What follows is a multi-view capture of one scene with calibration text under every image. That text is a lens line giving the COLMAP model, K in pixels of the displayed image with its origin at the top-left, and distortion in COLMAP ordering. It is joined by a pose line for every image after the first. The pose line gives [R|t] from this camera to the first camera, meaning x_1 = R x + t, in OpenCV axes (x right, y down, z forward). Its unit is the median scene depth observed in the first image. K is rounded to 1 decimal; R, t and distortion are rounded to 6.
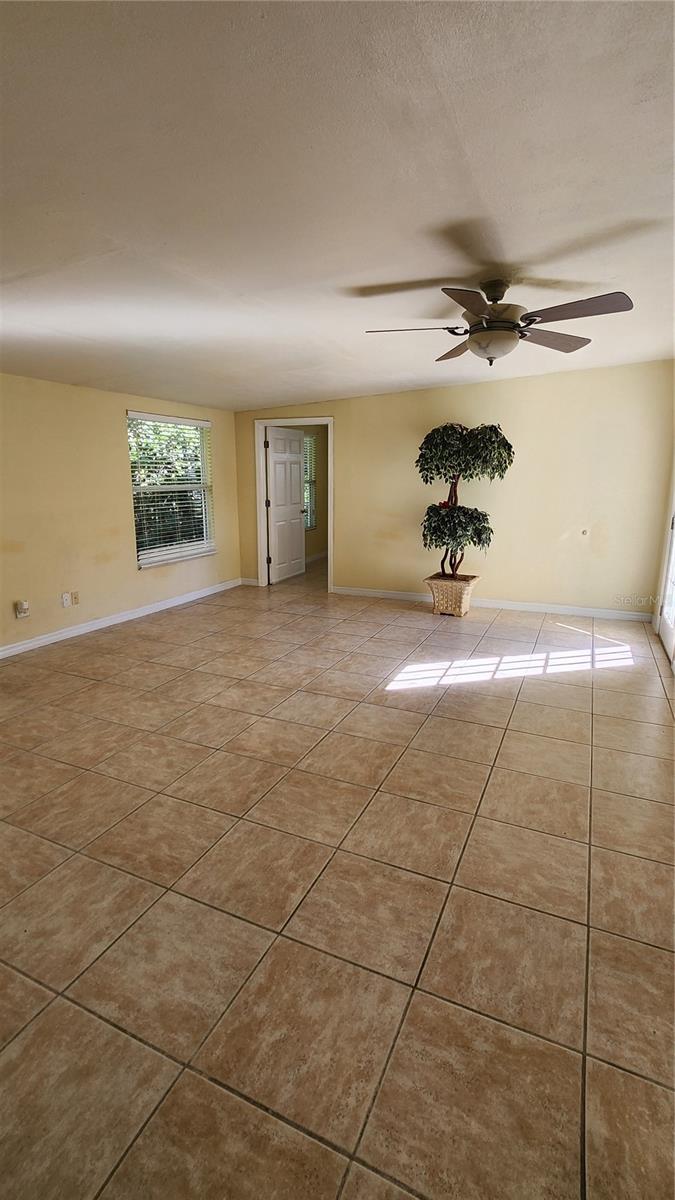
lens RADIAL K [[554.8, 0, 337.0], [0, 554.8, 595.3], [0, 0, 1]] dist [-0.014166, -0.001158]
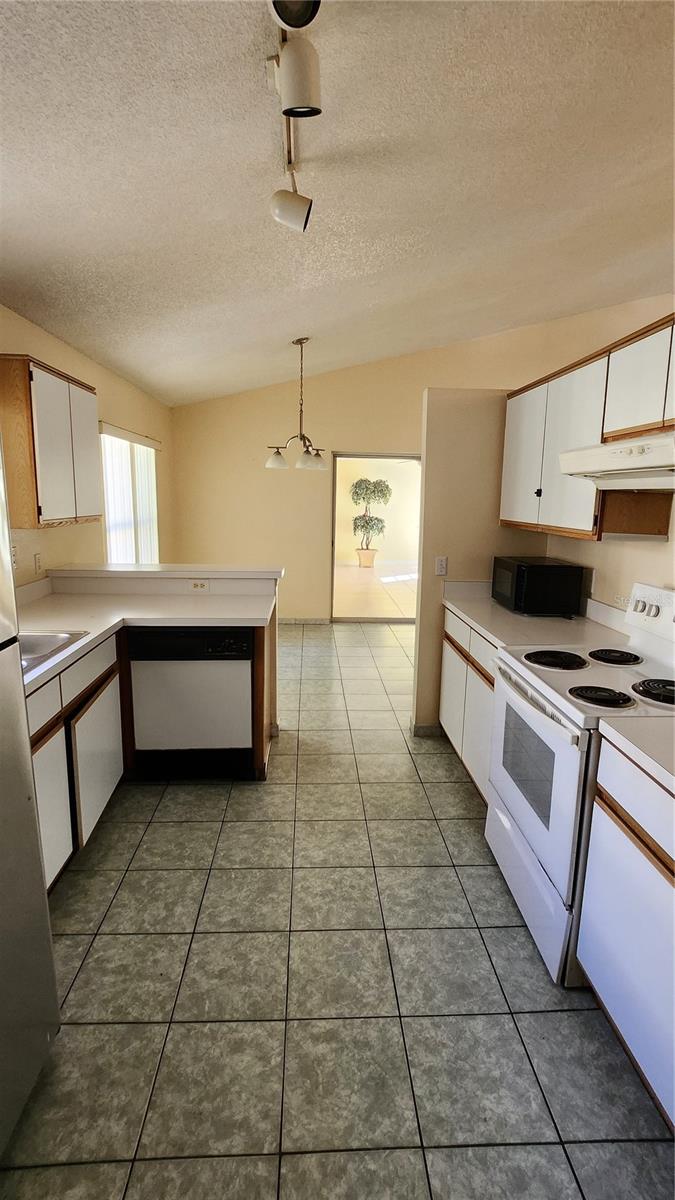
lens RADIAL K [[554.8, 0, 337.0], [0, 554.8, 595.3], [0, 0, 1]] dist [-0.014166, -0.001158]
pose [[0.891216, -0.072989, 0.447669, -0.920707], [0.091122, 0.995657, -0.019070, 0.185186], [-0.444333, 0.057788, 0.893996, -0.898637]]
